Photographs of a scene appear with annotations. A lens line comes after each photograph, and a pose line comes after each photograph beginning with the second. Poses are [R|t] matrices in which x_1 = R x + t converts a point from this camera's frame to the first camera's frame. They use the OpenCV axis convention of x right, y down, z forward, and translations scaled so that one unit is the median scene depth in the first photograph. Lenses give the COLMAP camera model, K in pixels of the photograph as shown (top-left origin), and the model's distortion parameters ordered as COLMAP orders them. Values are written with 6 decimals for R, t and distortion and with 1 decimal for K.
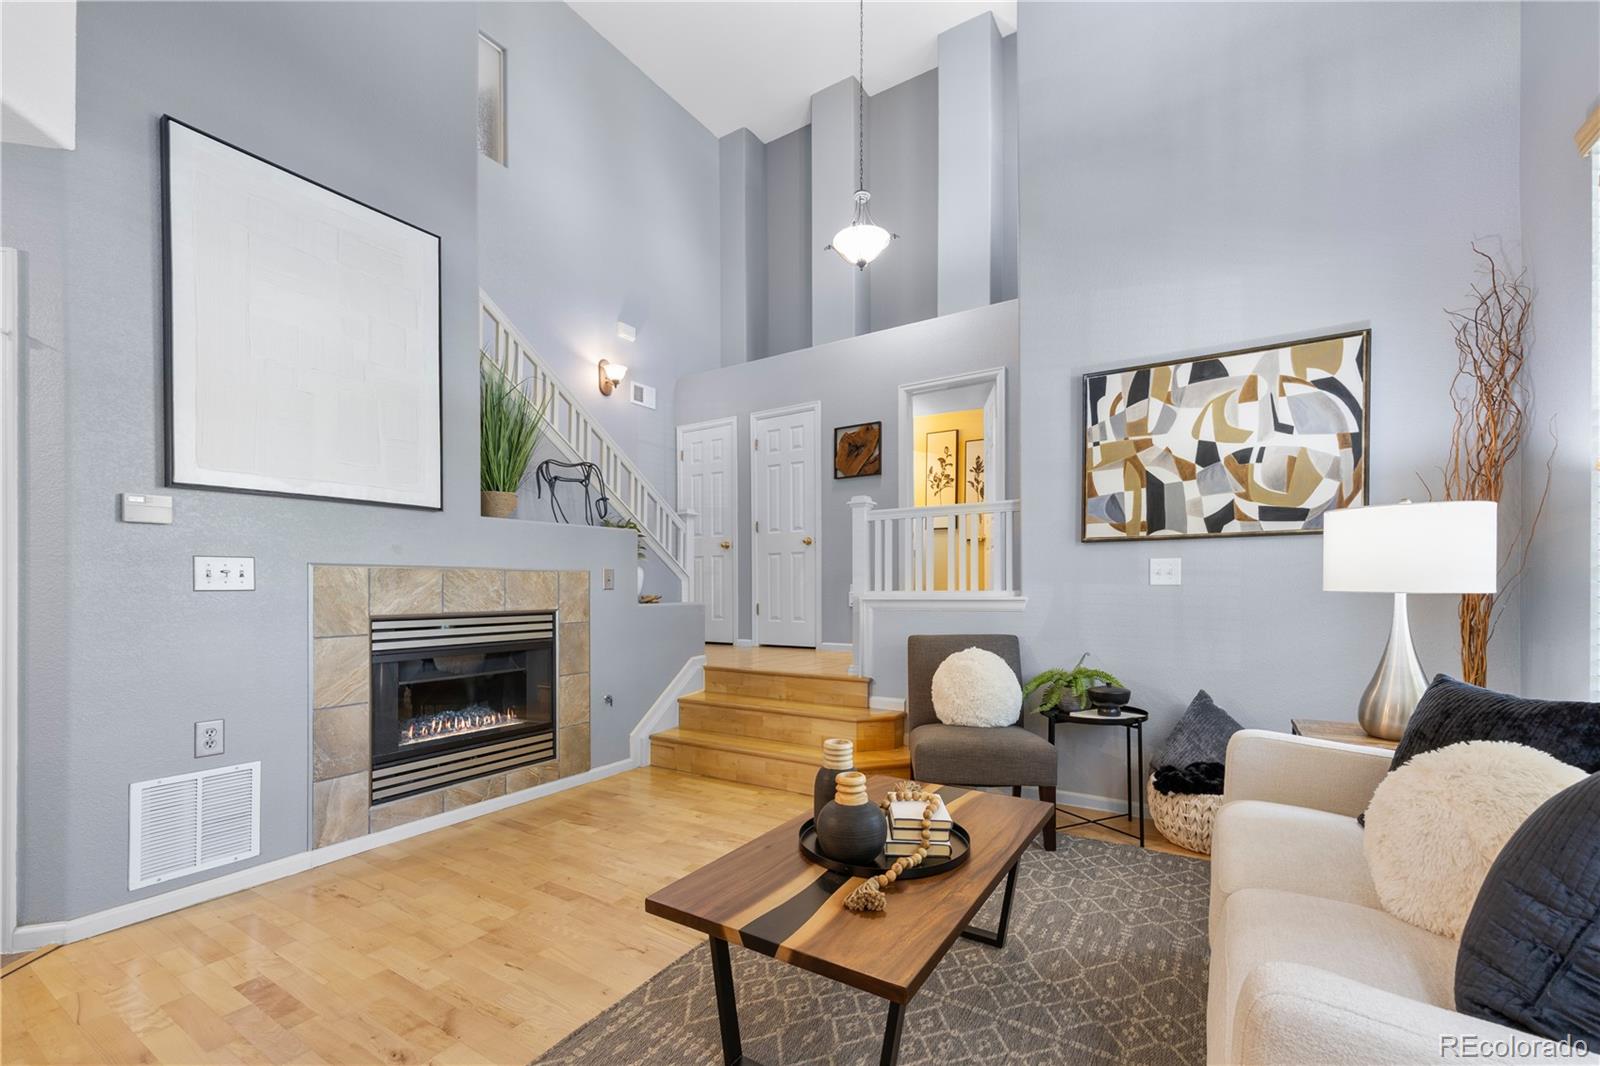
lens RADIAL K [[664.3, 0, 812.3], [0, 664.3, 585.1], [0, 0, 1]] dist [0.016529, -0.000383]
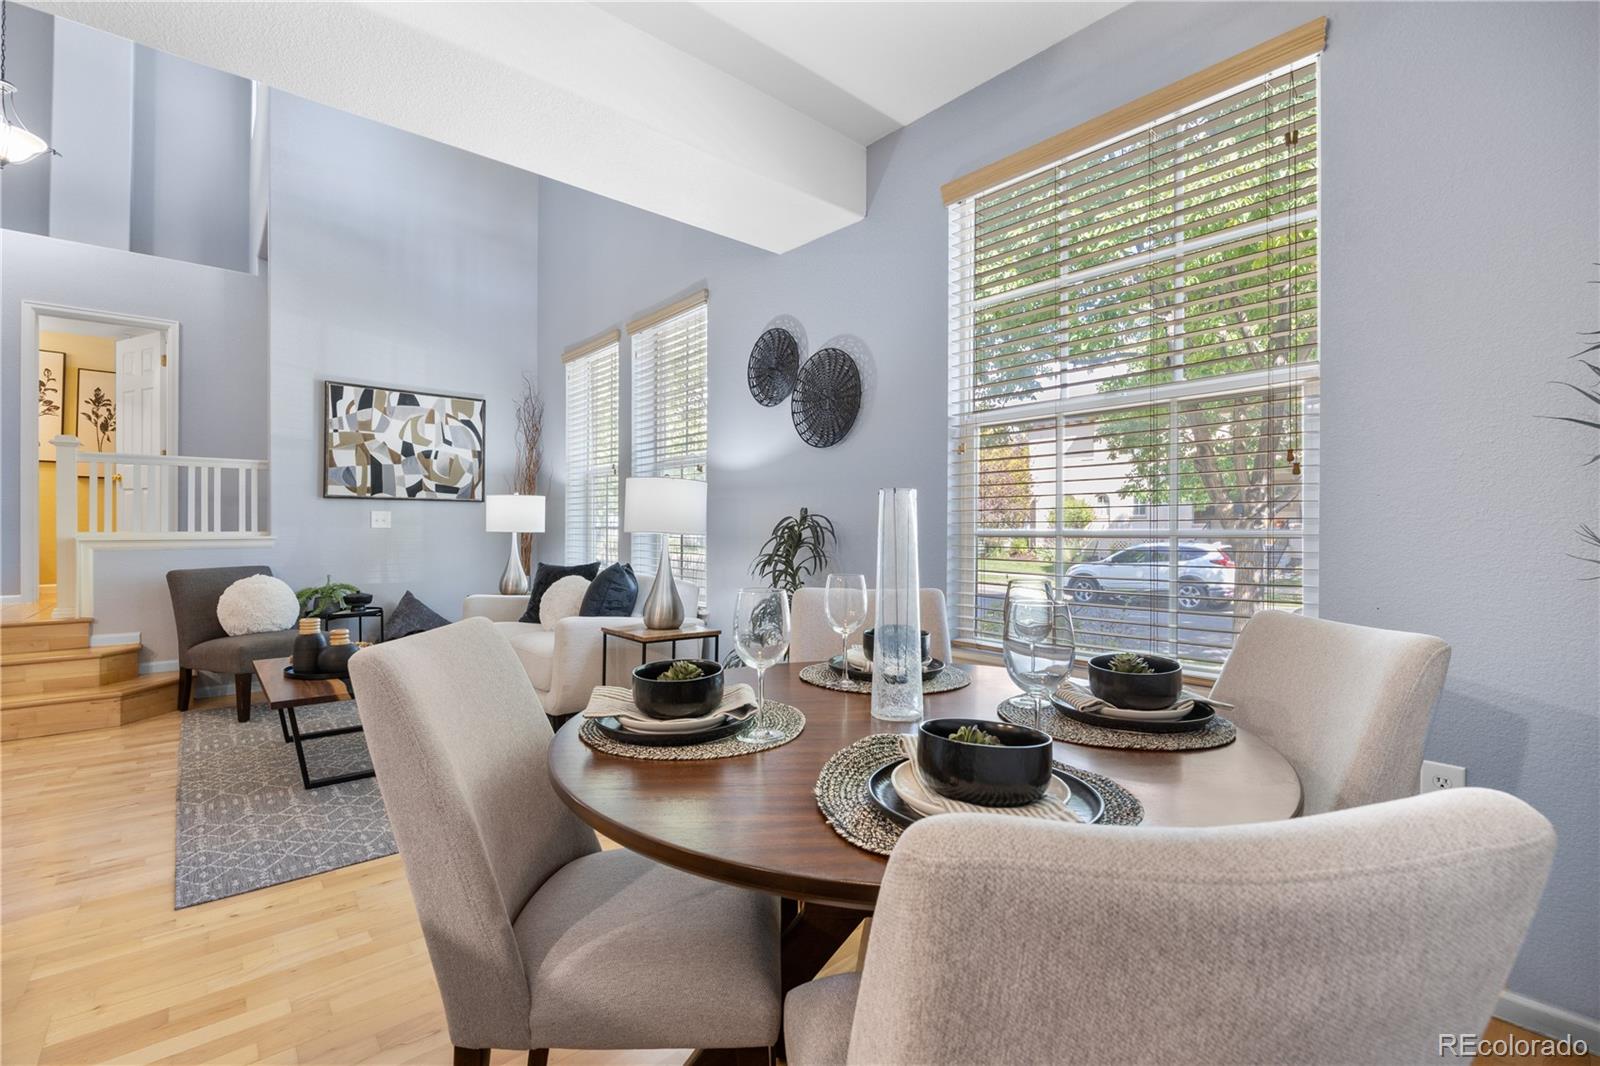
lens RADIAL K [[705.1, 0, 802.2], [0, 705.1, 533.2], [0, 0, 1]] dist [-0.015167, 0.001319]
pose [[0.289661, -0.000997, 0.957129, -0.786580], [-0.004974, 0.999984, 0.002547, 0.002824], [-0.957116, -0.005498, 0.289651, -0.443352]]
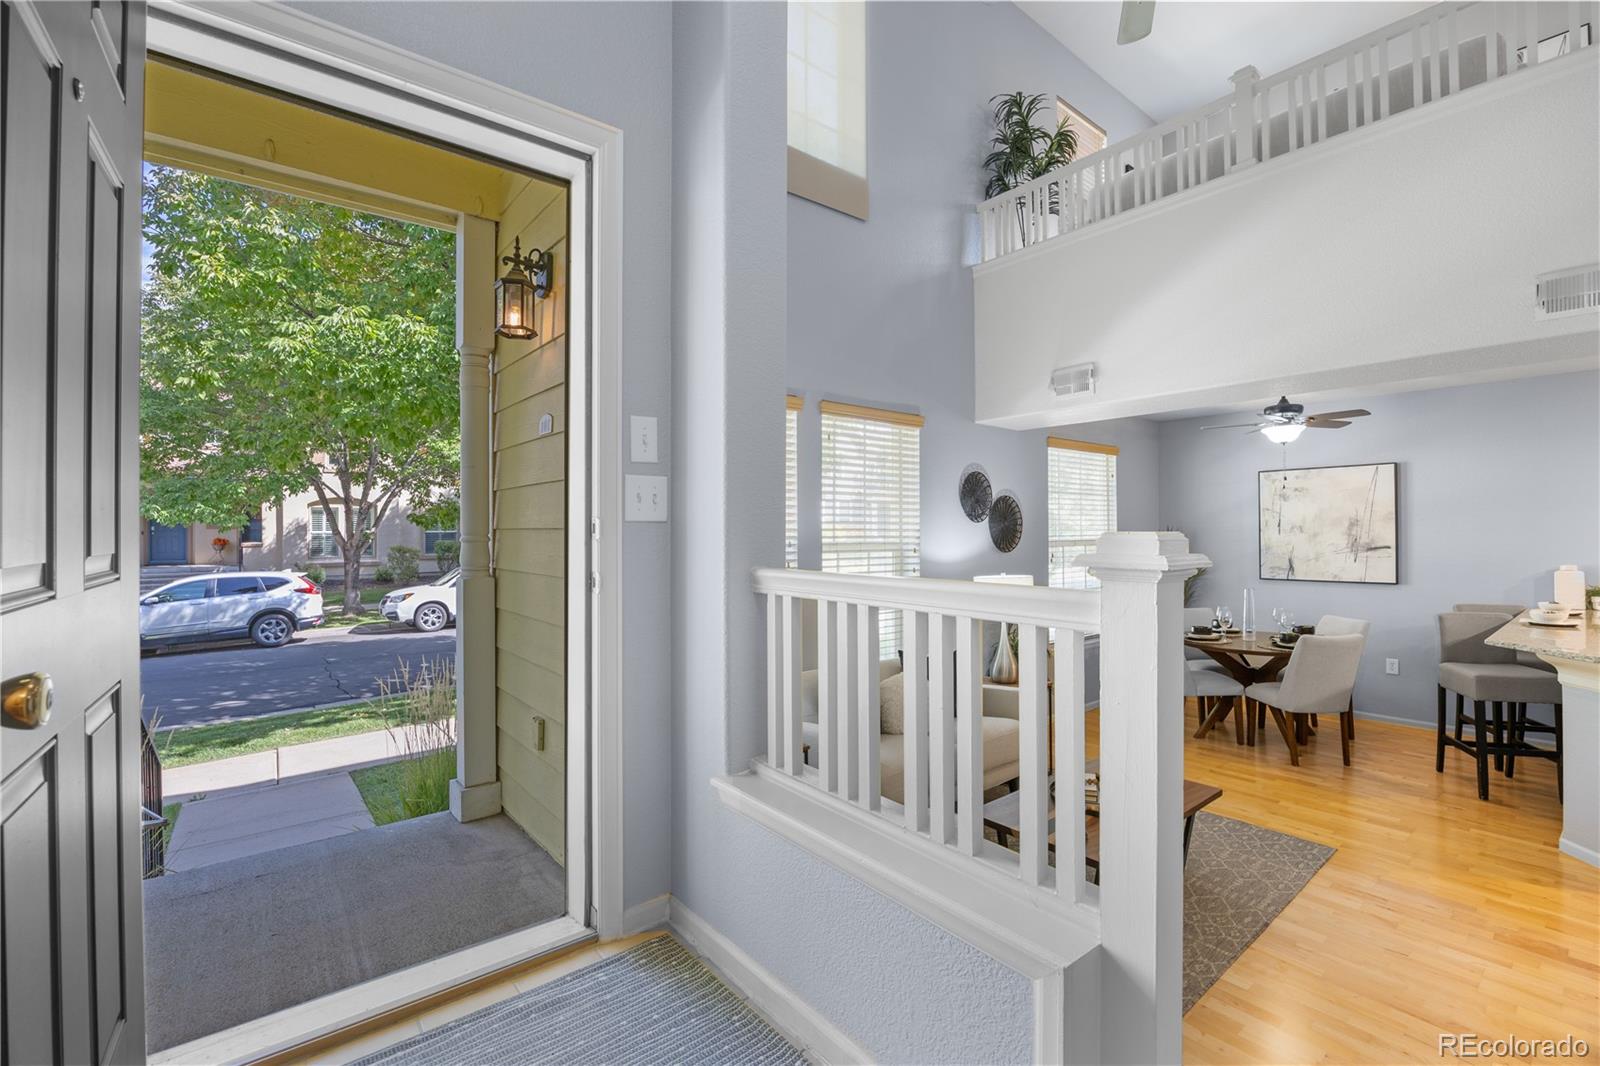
lens RADIAL K [[705.1, 0, 801.2], [0, 705.1, 530.0], [0, 0, 1]] dist [-0.015167, 0.001319]
pose [[-0.947723, 0.008488, 0.318981, 0.152642], [0.008722, 0.999962, -0.000694, -0.183773], [-0.318974, 0.002125, -0.947761, 1.726623]]
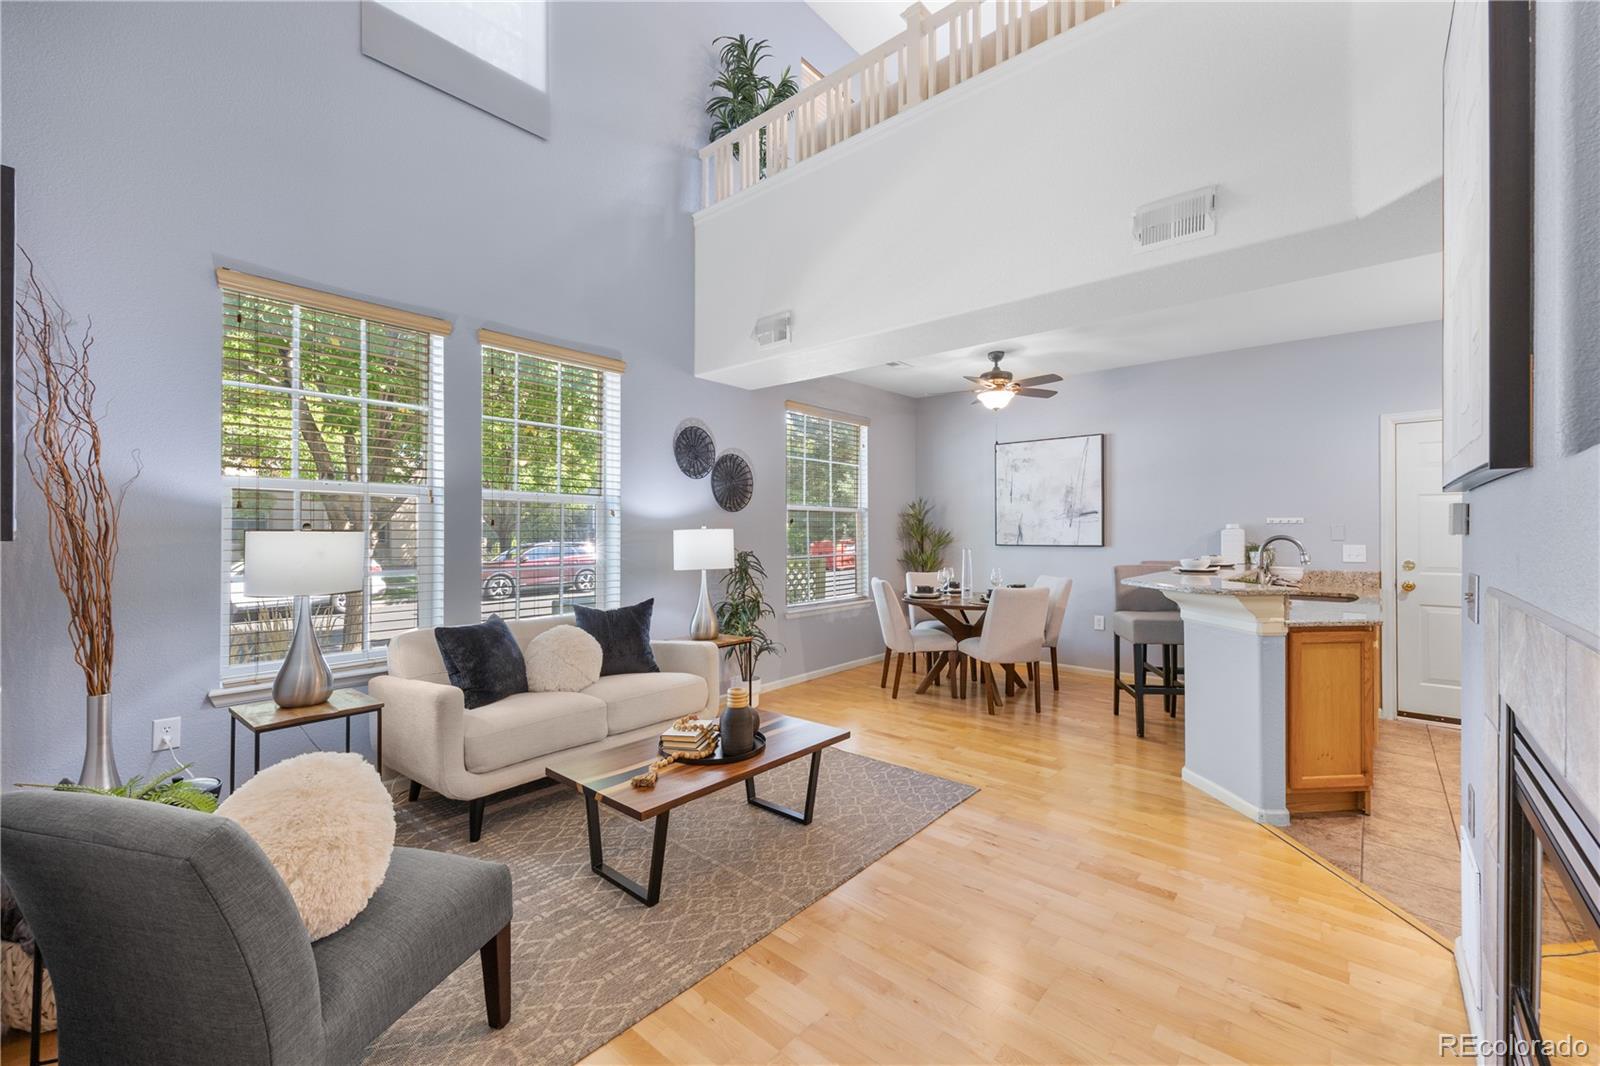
lens RADIAL K [[664.3, 0, 806.4], [0, 664.3, 530.0], [0, 0, 1]] dist [0.016529, -0.000383]
pose [[-0.988936, 0.003905, 0.148291, -0.204628], [0.004025, 0.999992, 0.000508, -0.076402], [-0.148288, 0.001099, -0.988944, 1.478333]]
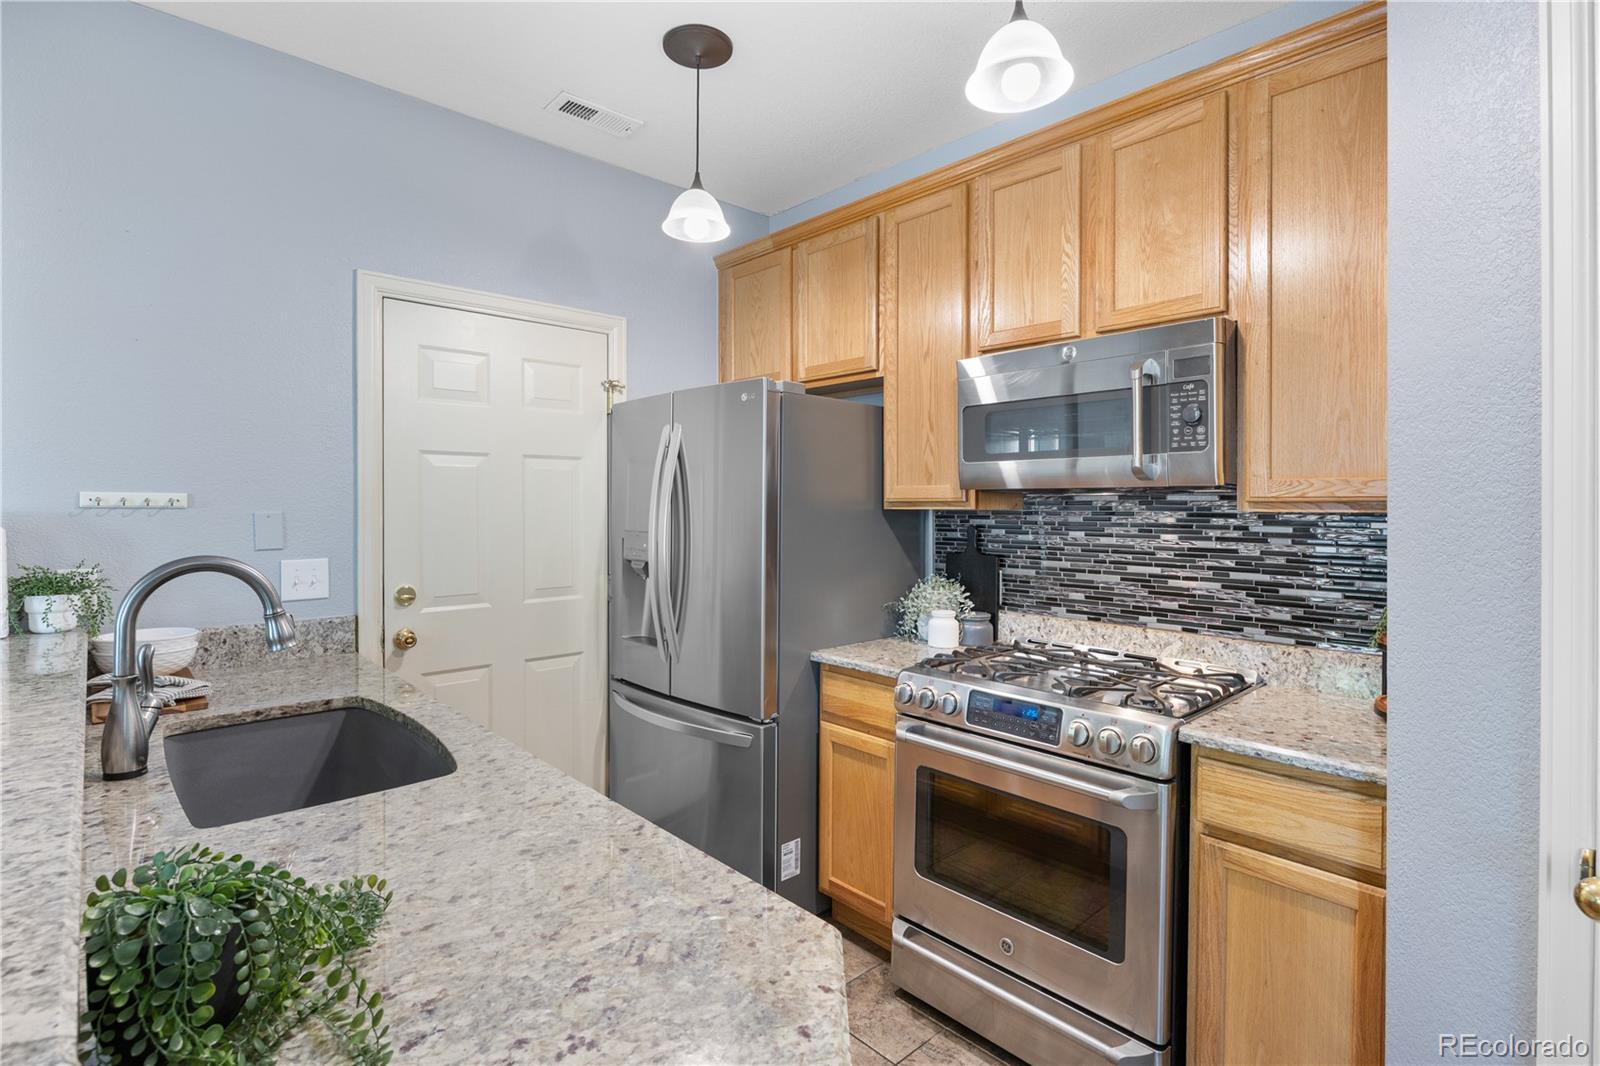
lens RADIAL K [[772.0, 0, 799.5], [0, 772.0, 508.8], [0, 0, 1]] dist [-0.008530, -0.000671]
pose [[-0.261190, 0.006594, -0.965265, -0.633299], [-0.002893, 0.999967, 0.007614, -0.092984], [0.965283, 0.004781, -0.261162, 0.394767]]
